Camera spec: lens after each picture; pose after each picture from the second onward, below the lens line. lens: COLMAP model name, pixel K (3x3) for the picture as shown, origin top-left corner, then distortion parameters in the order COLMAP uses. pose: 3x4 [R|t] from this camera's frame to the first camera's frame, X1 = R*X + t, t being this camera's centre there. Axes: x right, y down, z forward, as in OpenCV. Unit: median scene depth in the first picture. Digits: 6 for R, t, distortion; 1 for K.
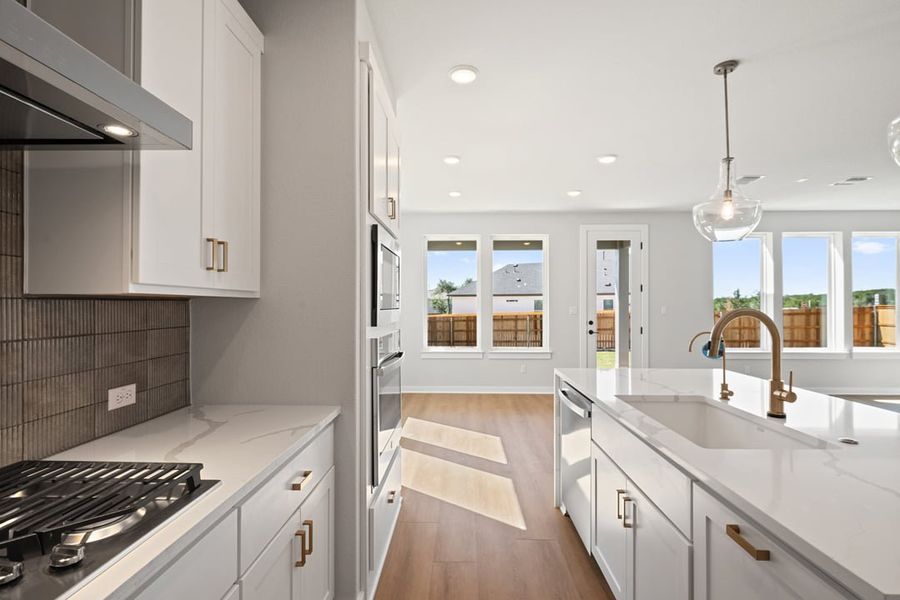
lens RADIAL K [[426.2, 0, 450.6], [0, 426.2, 301.2], [0, 0, 1]] dist [-0.001460, -0.003415]
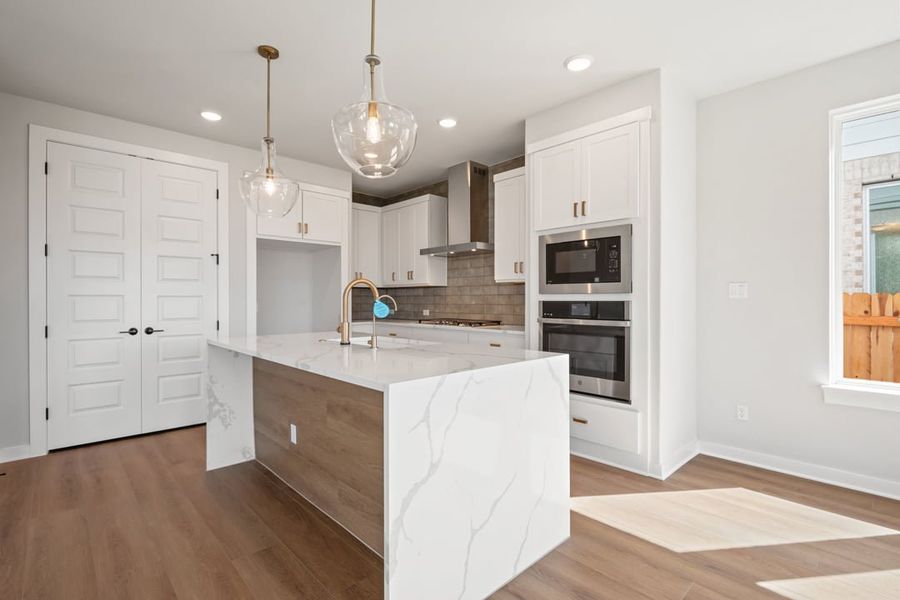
lens RADIAL K [[426.2, 0, 451.6], [0, 426.2, 299.1], [0, 0, 1]] dist [-0.001460, -0.003415]
pose [[-0.708542, -0.000515, -0.705668, 0.416896], [0.005342, 0.999967, -0.006093, 0.028448], [0.705648, -0.008087, -0.708516, 0.626299]]
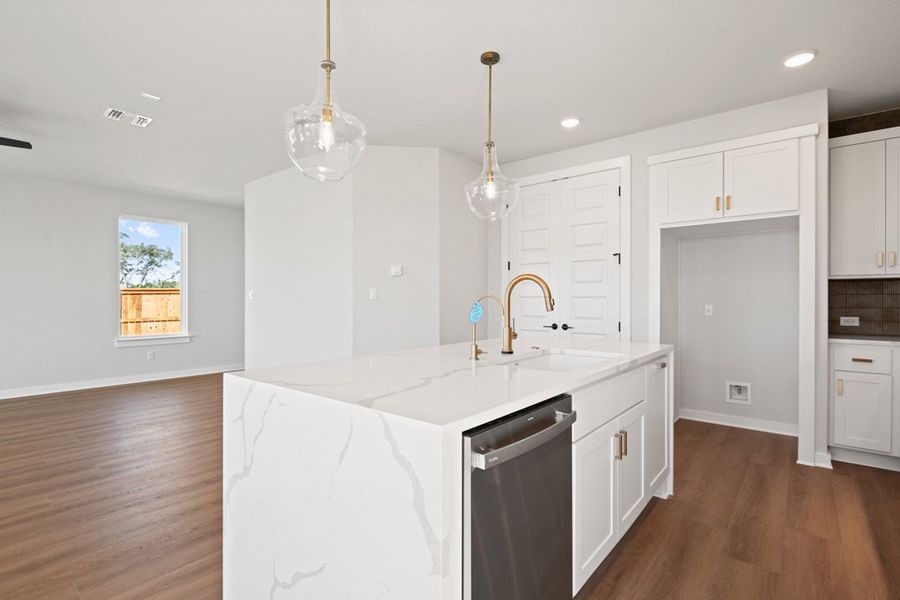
lens RADIAL K [[426.2, 0, 449.5], [0, 426.2, 301.6], [0, 0, 1]] dist [-0.001460, -0.003415]
pose [[-0.785938, -0.002620, 0.618299, 0.015832], [-0.004115, 0.999991, -0.000993, 0.027239], [-0.618291, -0.003325, -0.785942, 0.565227]]
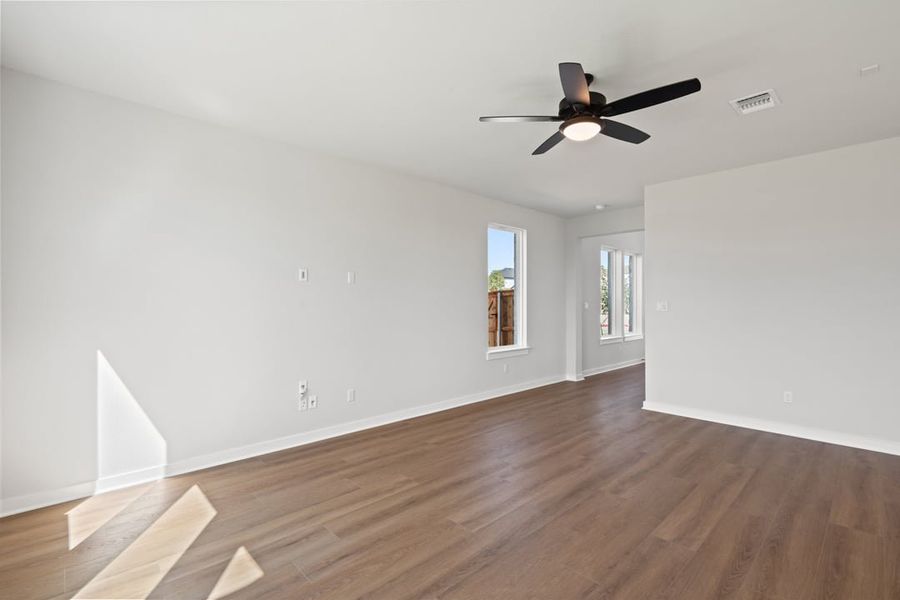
lens RADIAL K [[409.3, 0, 449.5], [0, 409.3, 300.4], [0, 0, 1]] dist [0.000892, -0.005195]
pose [[-0.710968, 0.003208, 0.703217, 0.627095], [-0.006241, 0.999921, -0.010872, 0.013581], [-0.703196, -0.012118, -0.710893, 0.960159]]
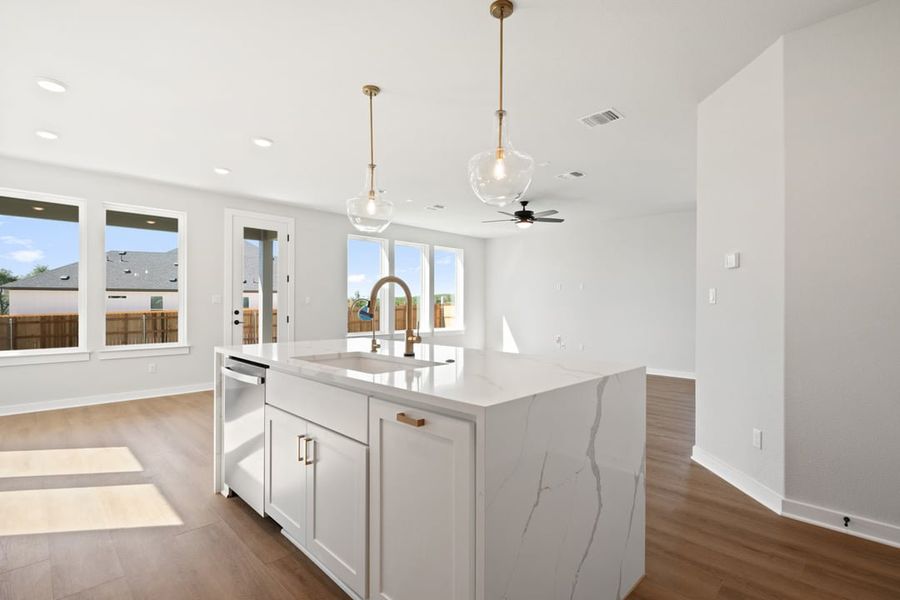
lens RADIAL K [[426.2, 0, 455.0], [0, 426.2, 308.4], [0, 0, 1]] dist [-0.001460, -0.003415]
pose [[0.682520, -0.003506, 0.730858, -0.036100], [-0.009151, 0.999869, 0.013342, 0.024876], [-0.730809, -0.015795, 0.682399, -0.012133]]
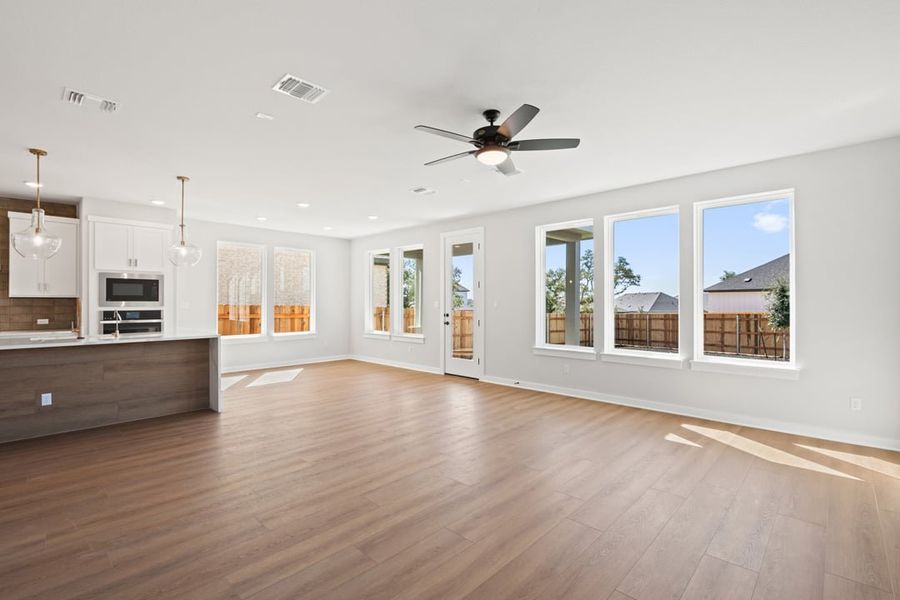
lens RADIAL K [[409.3, 0, 450.0], [0, 409.3, 302.2], [0, 0, 1]] dist [0.000892, -0.005195]
pose [[0.742233, -0.000237, -0.670142, 1.120513], [0.005468, 0.999969, 0.005703, 0.008204], [0.670119, -0.007897, 0.742211, 0.163878]]
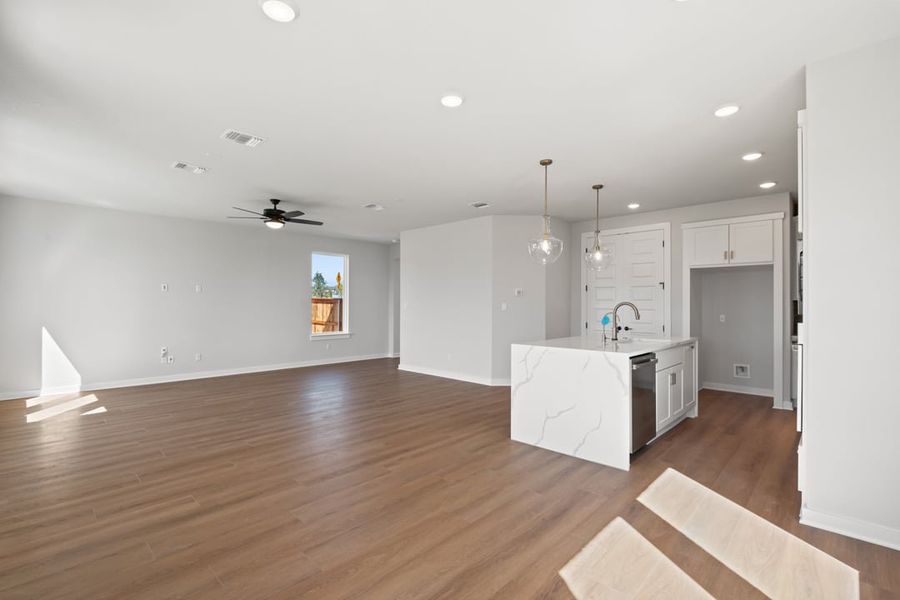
lens RADIAL K [[409.3, 0, 449.4], [0, 409.3, 301.6], [0, 0, 1]] dist [0.000892, -0.005195]
pose [[-0.741249, 0.001694, 0.671228, -0.067470], [-0.007942, 0.999905, -0.011295, 0.014028], [-0.671183, -0.013703, -0.741165, 0.977333]]
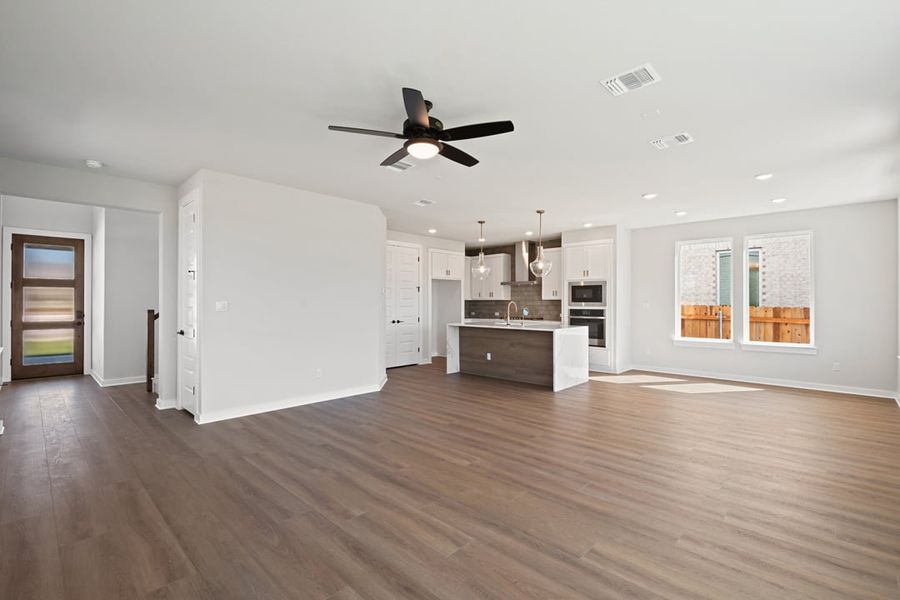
lens RADIAL K [[409.3, 0, 452.4], [0, 409.3, 299.7], [0, 0, 1]] dist [0.000892, -0.005195]
pose [[-0.668764, -0.006569, -0.743445, 1.153368], [0.003914, 0.999916, -0.012356, 0.013635], [0.743464, -0.011173, -0.668682, 0.907305]]
